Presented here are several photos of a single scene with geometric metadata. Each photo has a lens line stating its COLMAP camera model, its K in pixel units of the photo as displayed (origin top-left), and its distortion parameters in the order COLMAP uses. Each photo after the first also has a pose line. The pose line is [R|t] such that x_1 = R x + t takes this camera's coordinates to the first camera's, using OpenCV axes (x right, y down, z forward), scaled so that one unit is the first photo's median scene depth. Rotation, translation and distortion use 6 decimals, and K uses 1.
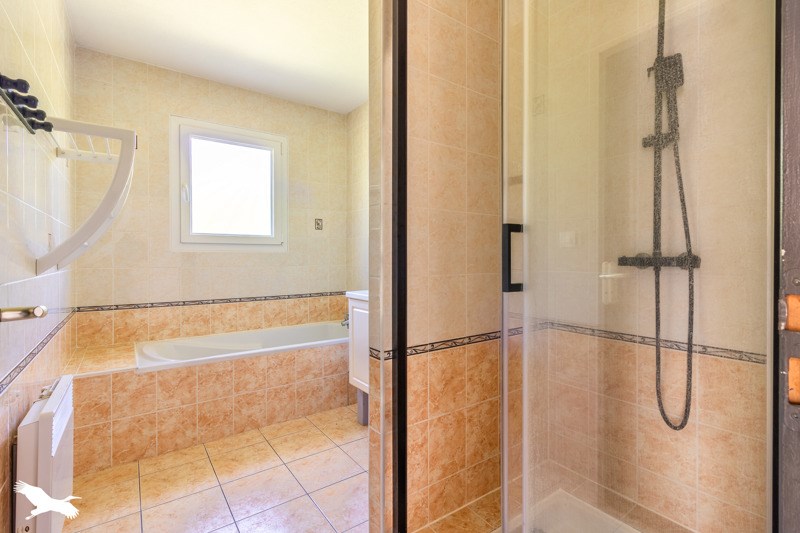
lens RADIAL K [[375.4, 0, 397.1], [0, 375.4, 263.9], [0, 0, 1]] dist [-0.001427, 0.000316]
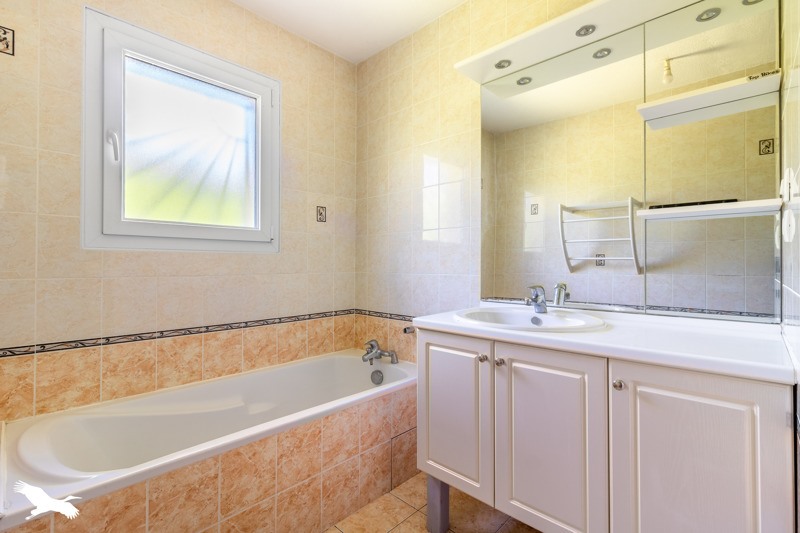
lens RADIAL K [[375.4, 0, 403.0], [0, 375.4, 264.1], [0, 0, 1]] dist [-0.001427, 0.000316]
pose [[0.982744, 0.004933, 0.184906, -0.232367], [-0.002405, 0.999901, -0.013894, -0.004076], [-0.184956, 0.013210, 0.982658, 0.354898]]
